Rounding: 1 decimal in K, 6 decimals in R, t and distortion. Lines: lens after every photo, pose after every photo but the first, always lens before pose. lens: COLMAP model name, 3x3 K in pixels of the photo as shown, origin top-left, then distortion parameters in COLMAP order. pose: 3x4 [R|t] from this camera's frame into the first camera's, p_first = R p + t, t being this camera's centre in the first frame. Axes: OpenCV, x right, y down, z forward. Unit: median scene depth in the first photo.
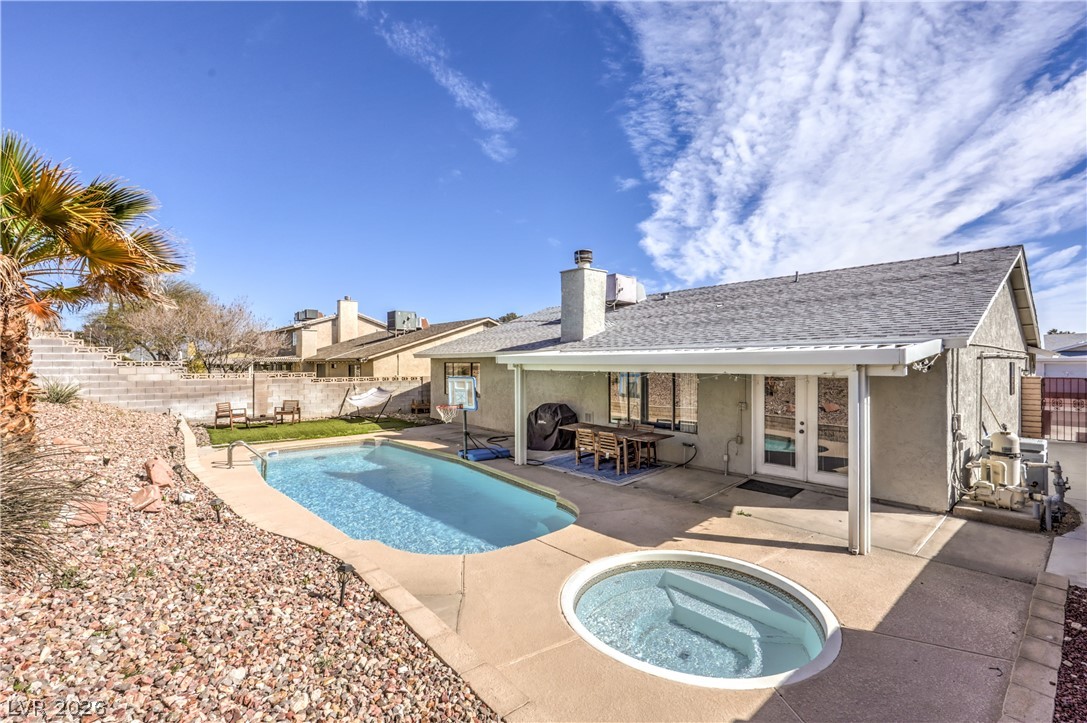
lens RADIAL K [[496.1, 0, 540.3], [0, 496.1, 362.6], [0, 0, 1]] dist [0.008818, -0.000188]
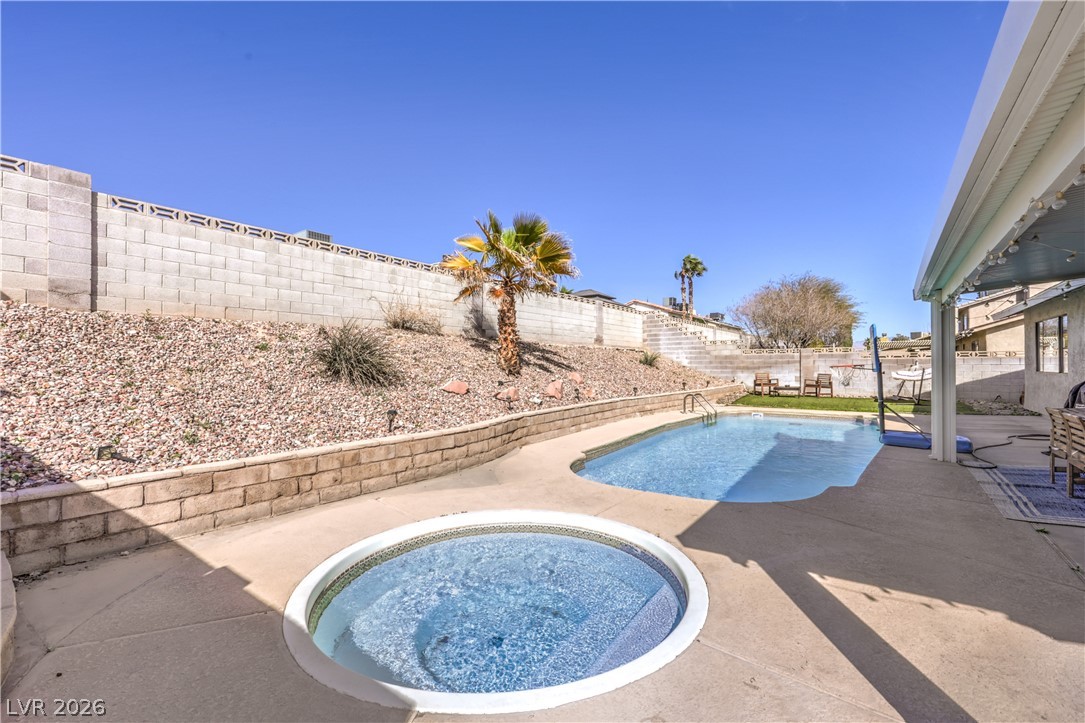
lens RADIAL K [[448.9, 0, 539.7], [0, 448.9, 364.2], [0, 0, 1]] dist [0.000674, 0.000536]
pose [[0.207424, -0.000643, -0.978251, 0.281877], [-0.000058, 1.000000, -0.000669, 0.062958], [0.978251, 0.000195, 0.207423, 0.288621]]
